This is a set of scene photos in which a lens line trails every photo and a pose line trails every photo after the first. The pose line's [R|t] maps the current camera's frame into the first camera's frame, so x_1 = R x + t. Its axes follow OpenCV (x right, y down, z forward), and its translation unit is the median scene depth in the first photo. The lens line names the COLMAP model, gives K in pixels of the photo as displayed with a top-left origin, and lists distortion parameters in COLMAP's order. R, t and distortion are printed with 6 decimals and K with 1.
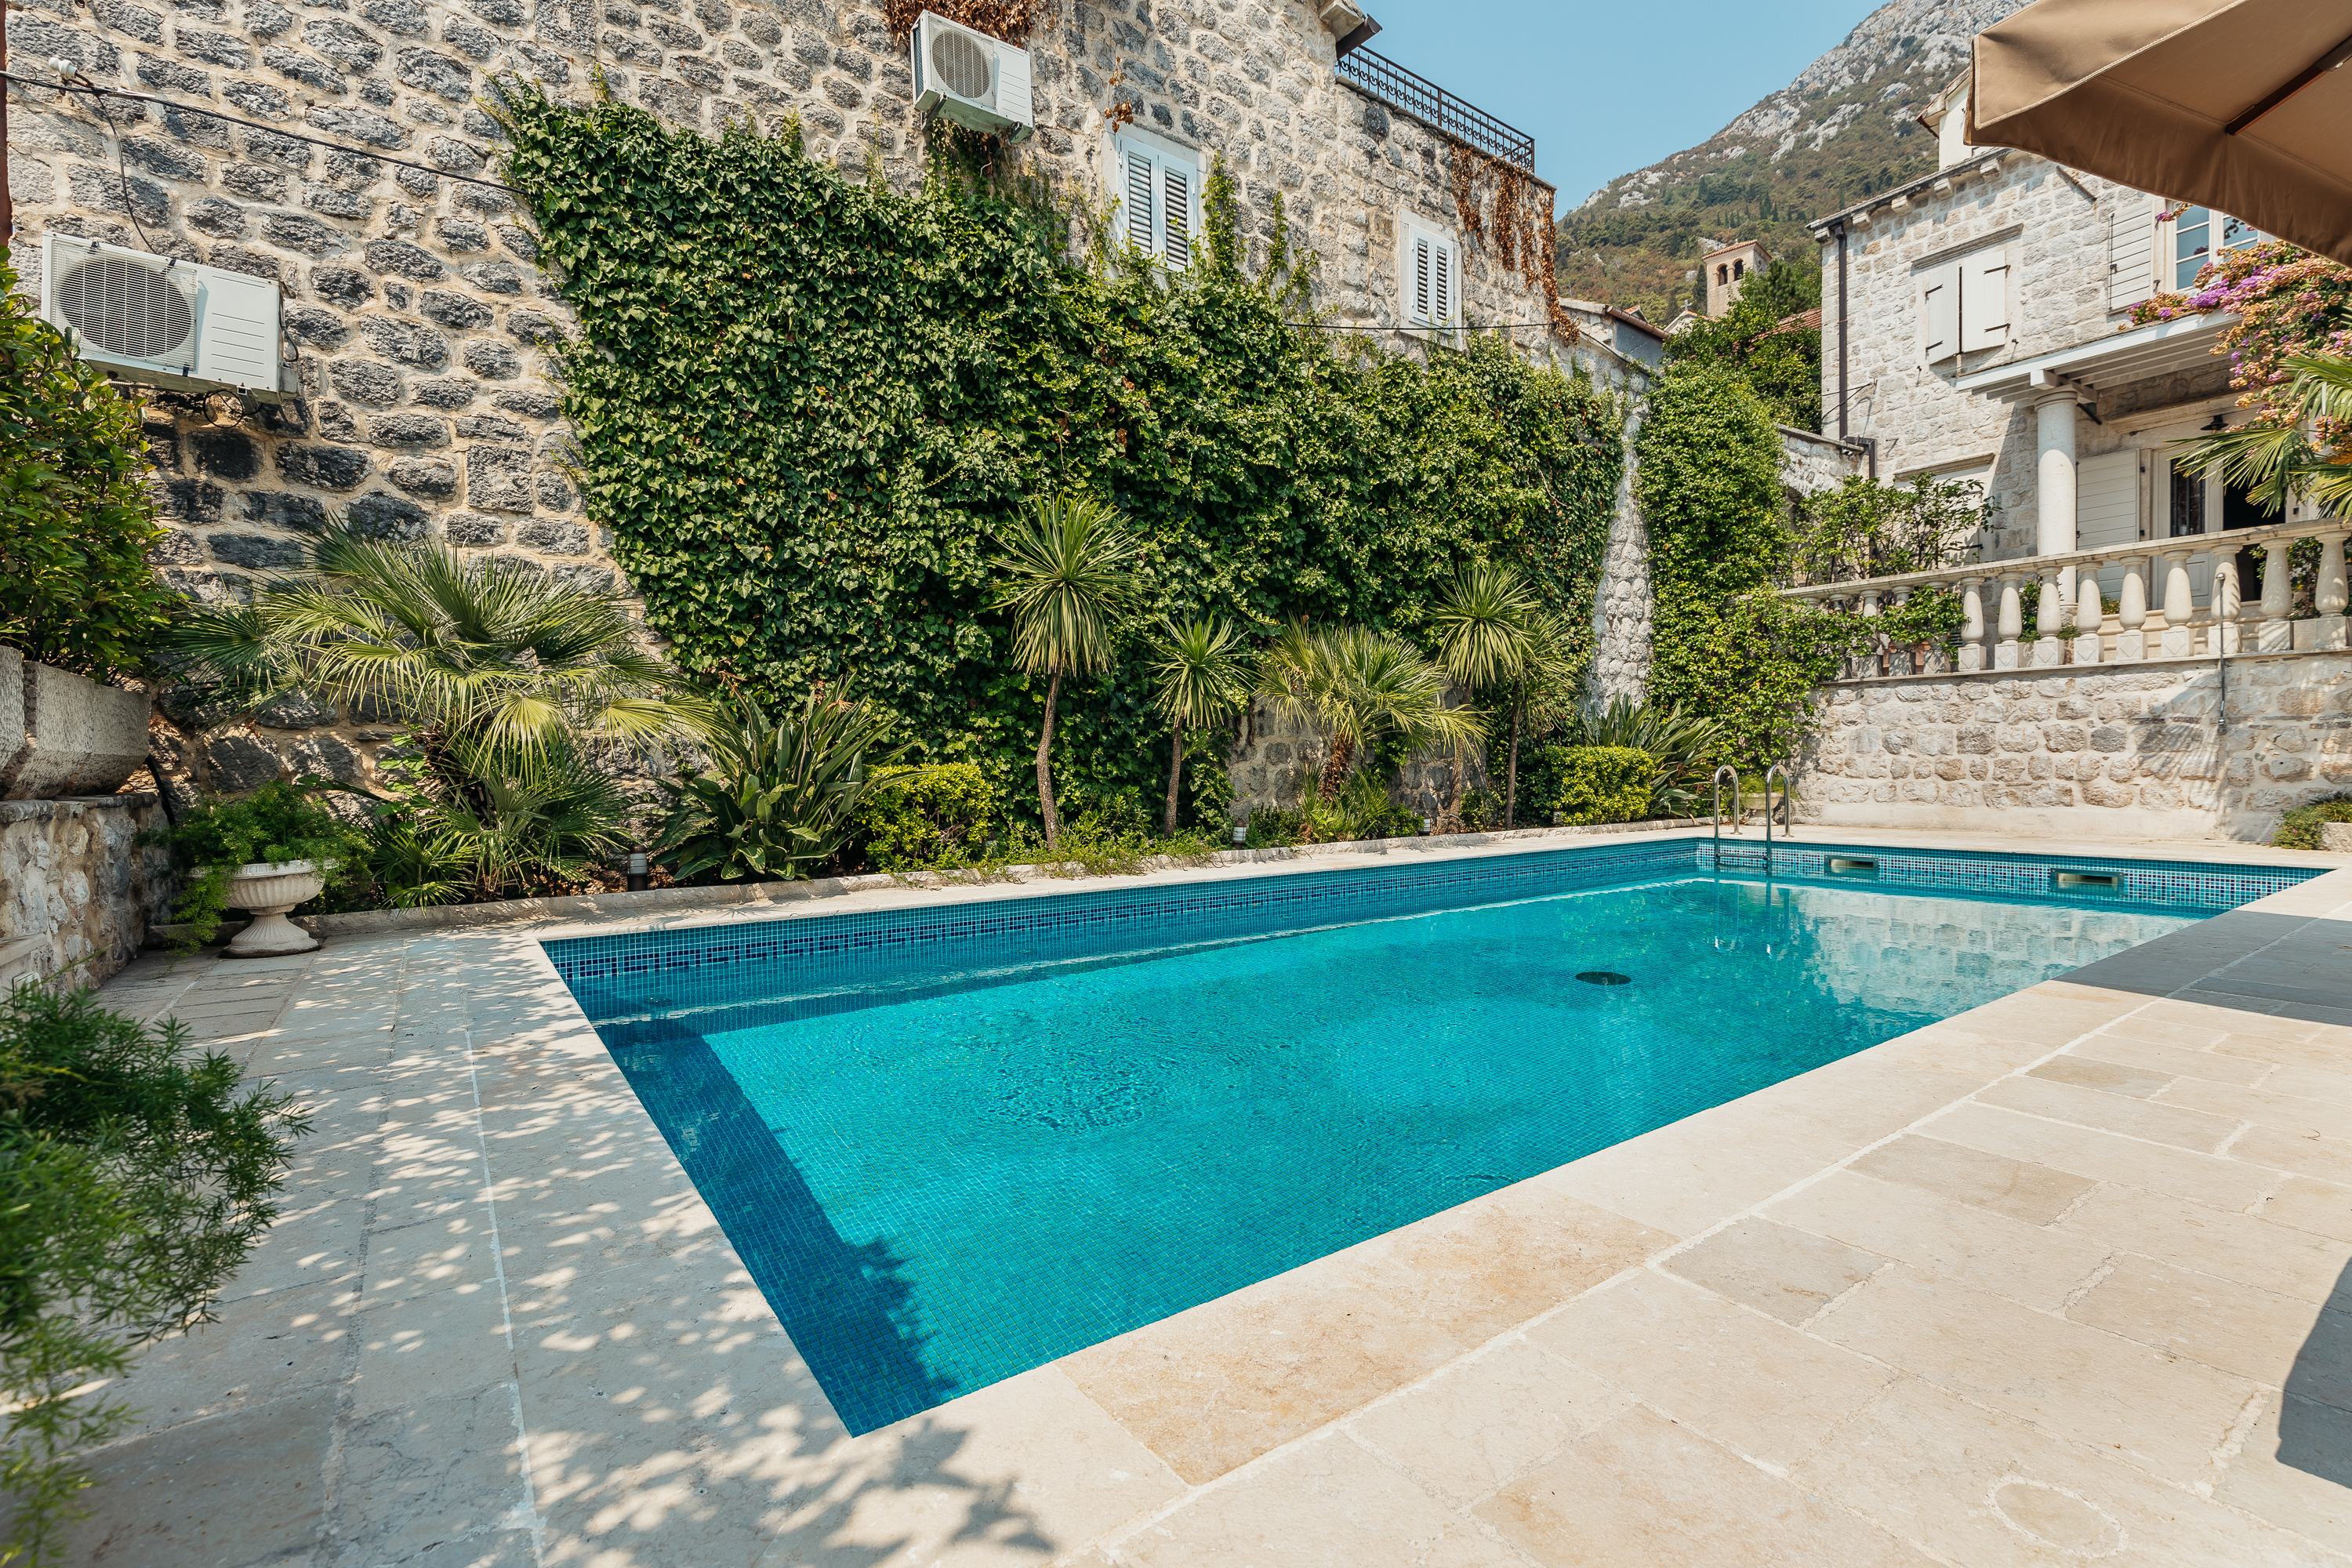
lens RADIAL K [[1062.1, 0, 1203.4], [0, 1062.1, 731.7], [0, 0, 1]] dist [-0.003914, -0.000772]
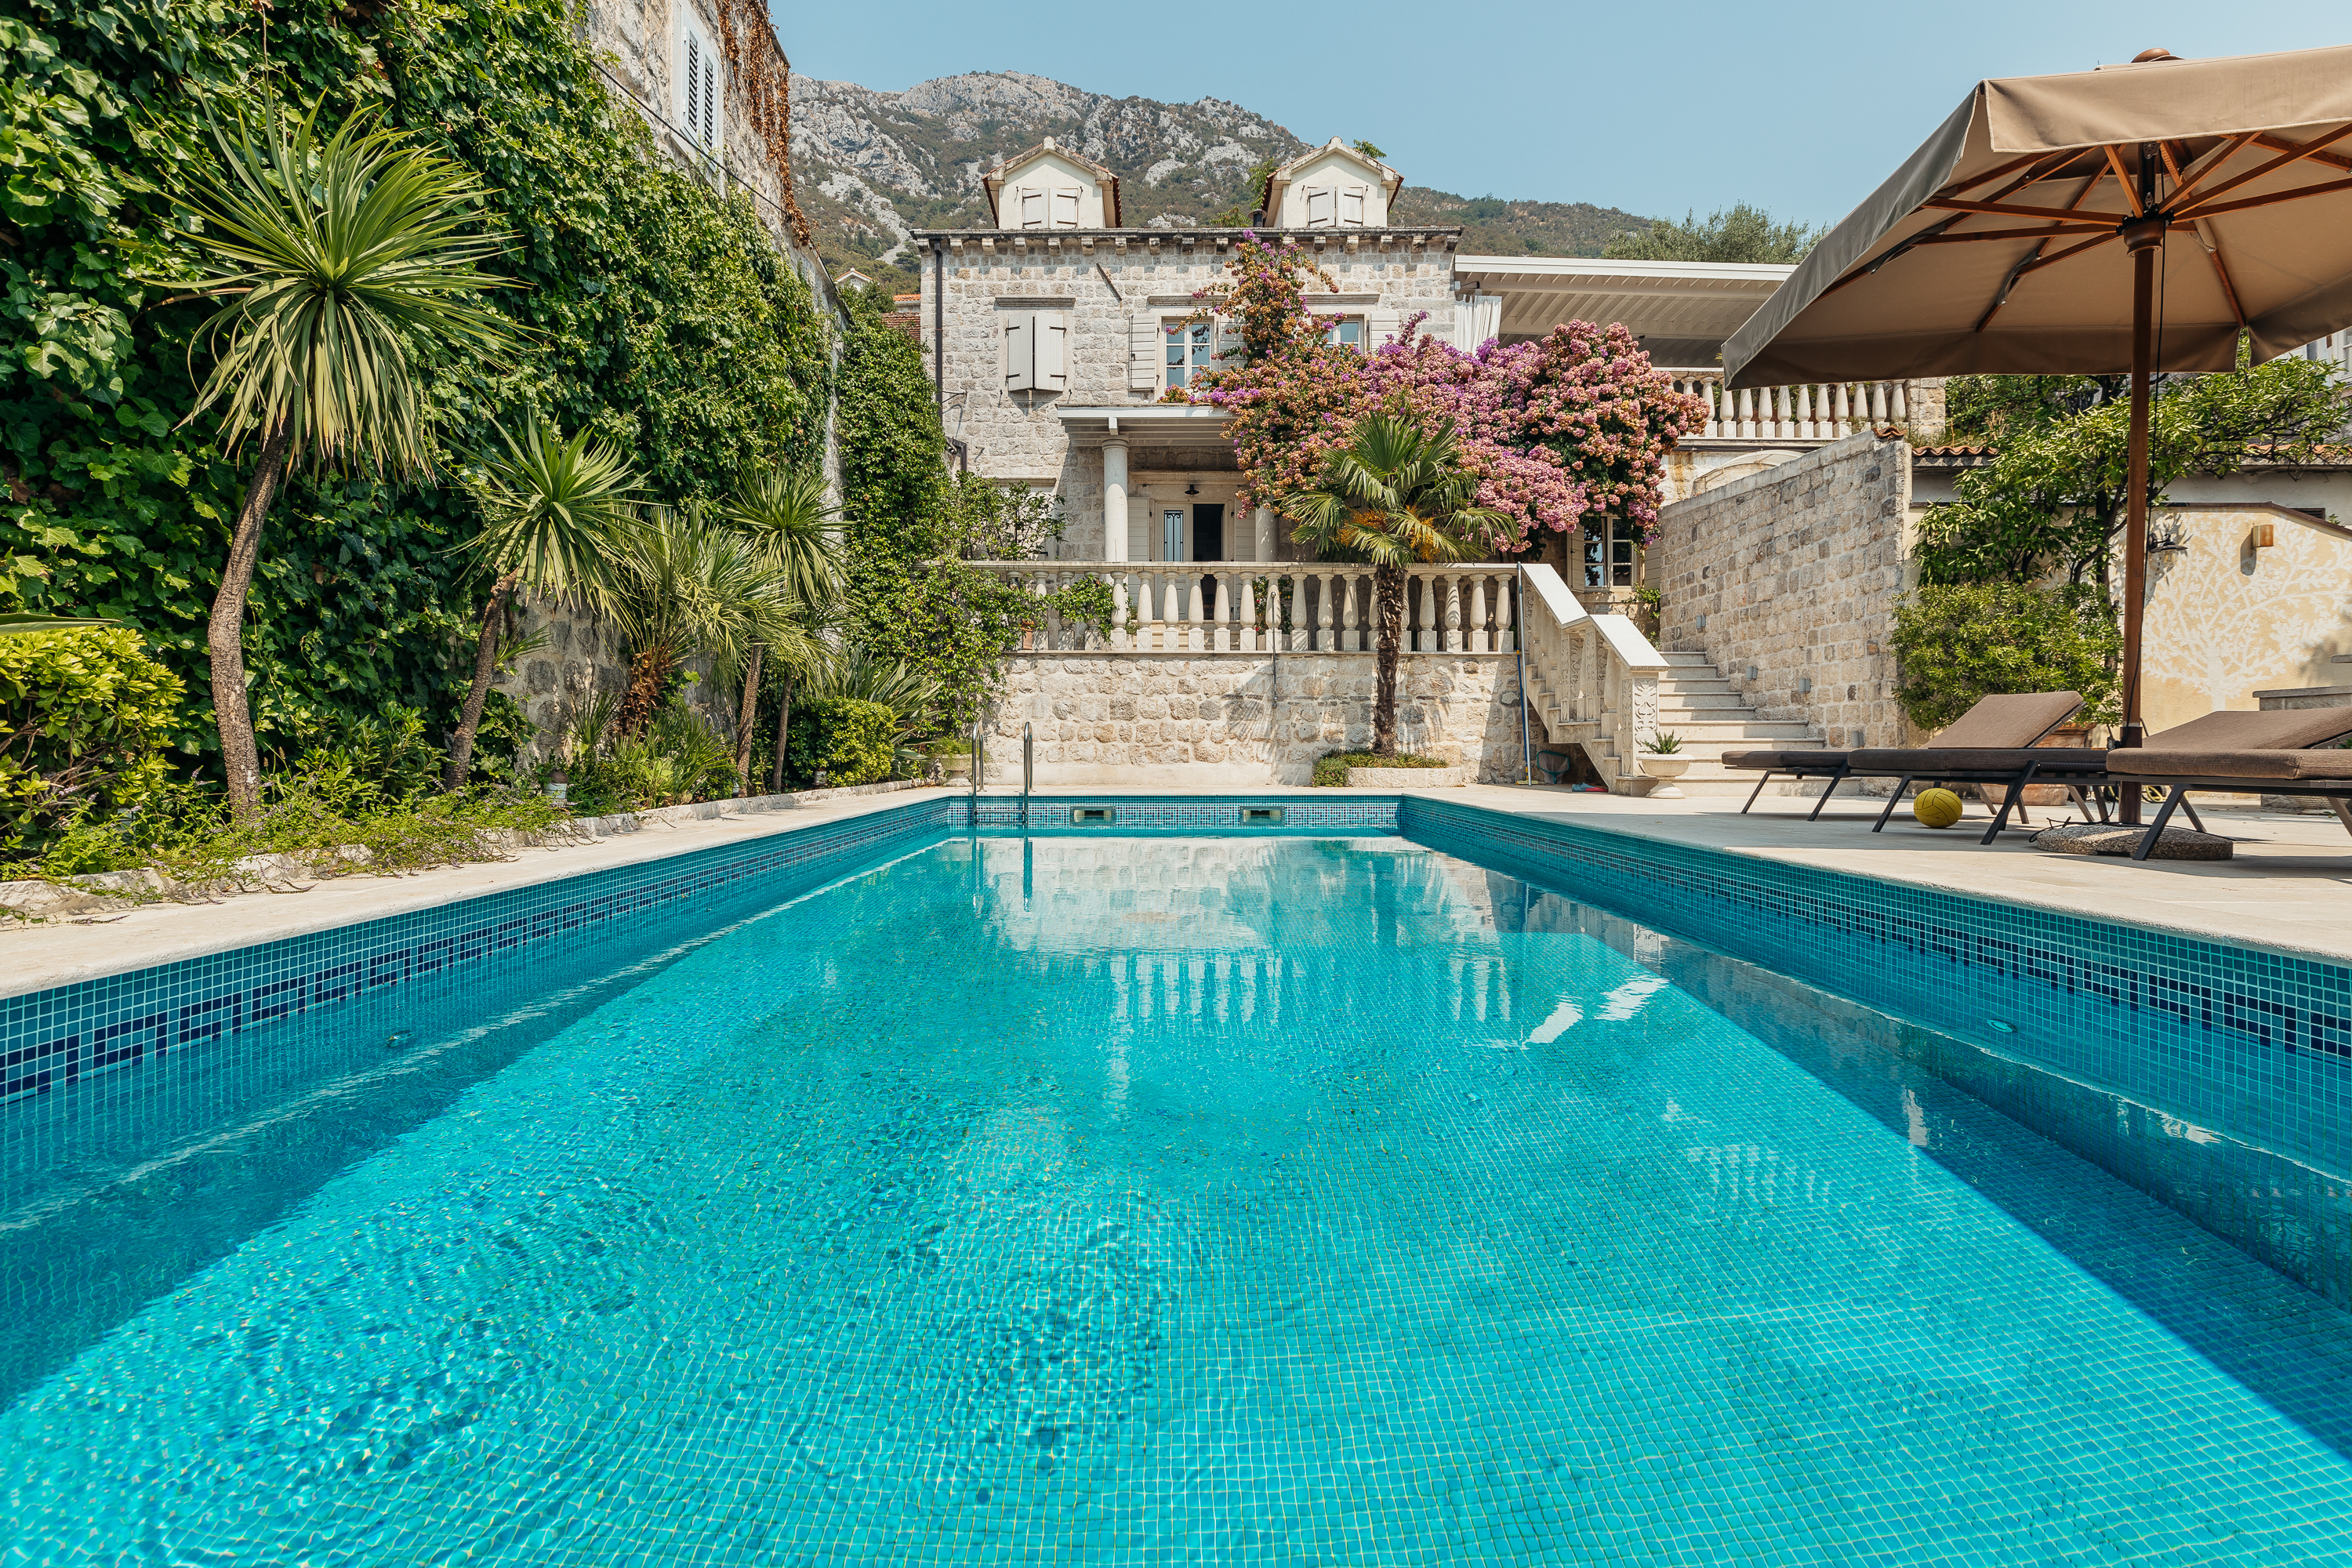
lens RADIAL K [[1062.1, 0, 1217.5], [0, 1062.1, 702.4], [0, 0, 1]] dist [-0.003914, -0.000772]
pose [[0.567783, 0.044222, 0.821989, -0.177434], [-0.029835, 0.999005, -0.033136, 0.035243], [-0.822637, -0.005710, 0.568538, 0.225528]]
